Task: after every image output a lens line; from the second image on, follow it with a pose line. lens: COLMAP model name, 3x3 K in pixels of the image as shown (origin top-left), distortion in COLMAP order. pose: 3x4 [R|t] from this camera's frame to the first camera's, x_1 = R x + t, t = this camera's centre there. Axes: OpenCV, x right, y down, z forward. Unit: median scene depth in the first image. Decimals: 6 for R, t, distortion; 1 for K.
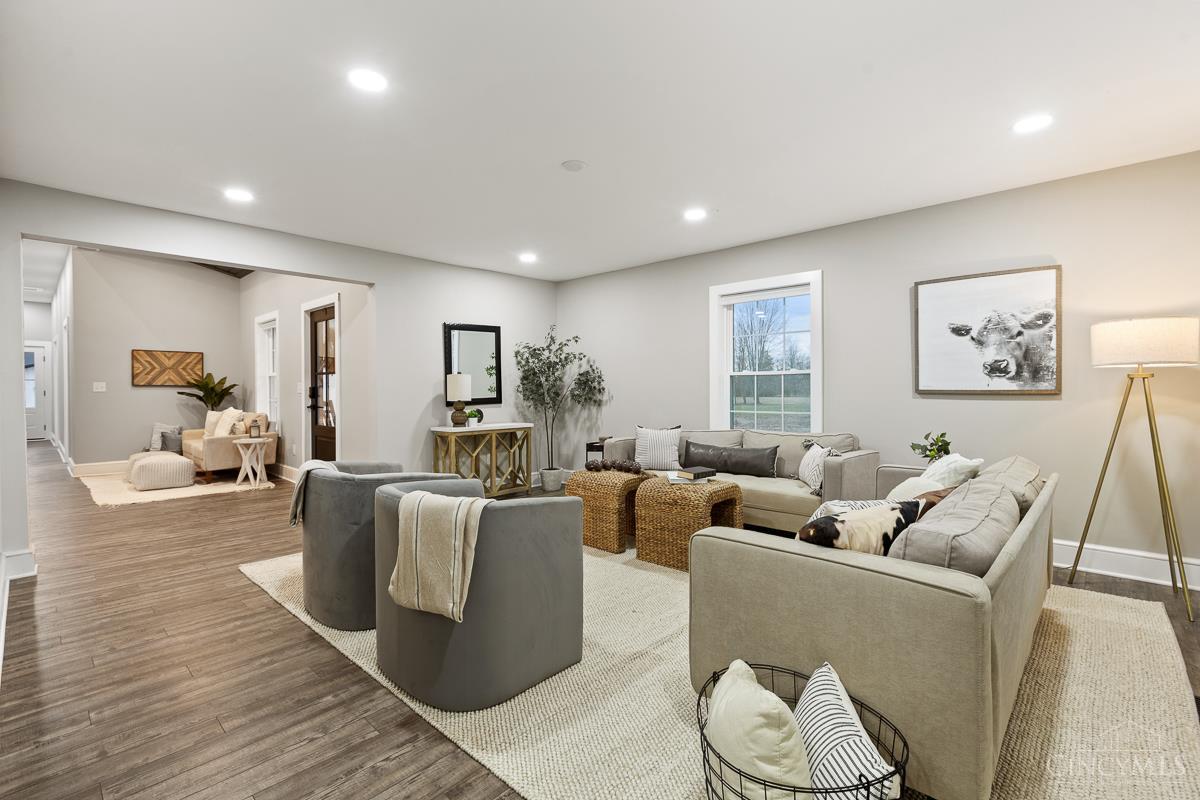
lens RADIAL K [[537.5, 0, 590.6], [0, 537.5, 396.5], [0, 0, 1]] dist [0.001171, 0.001174]
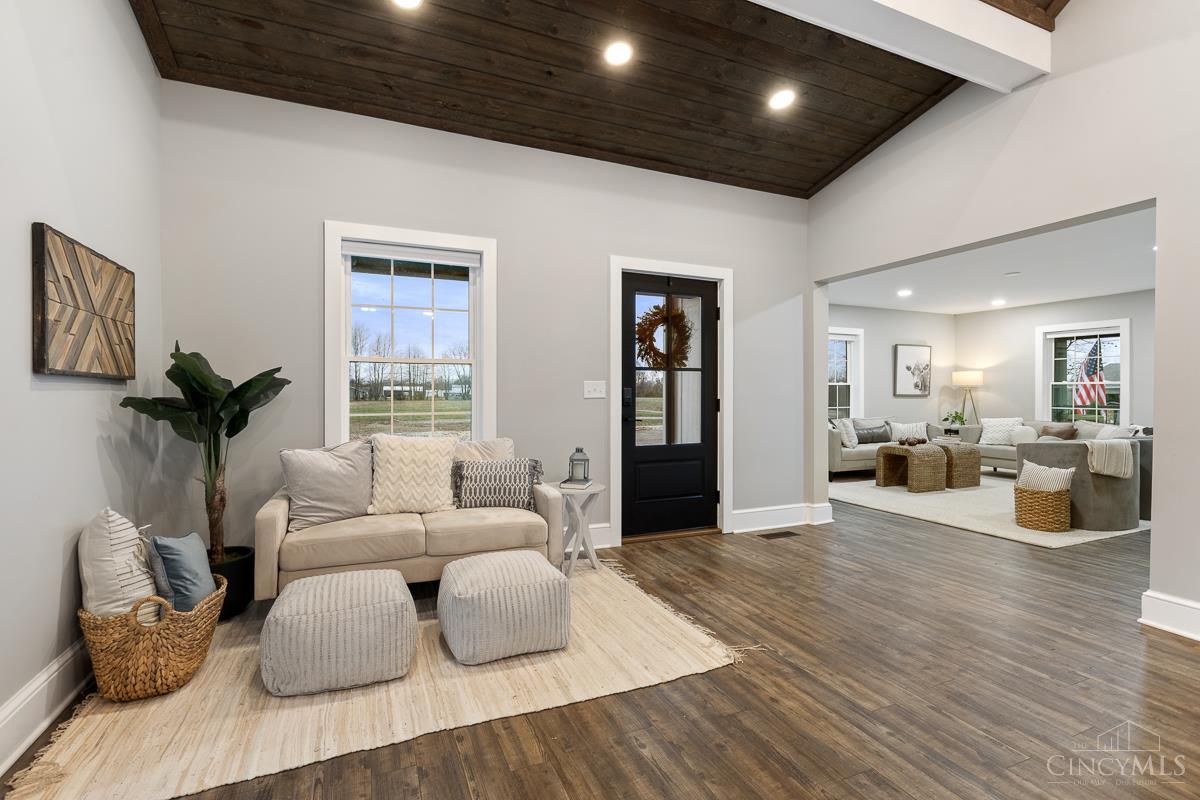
lens RADIAL K [[537.5, 0, 596.8], [0, 537.5, 396.8], [0, 0, 1]] dist [0.001171, 0.001174]
pose [[0.388666, -0.002082, 0.921376, -2.059914], [0.009864, 0.999950, -0.001902, -0.011353], [-0.921326, 0.009828, 0.388667, 1.428358]]
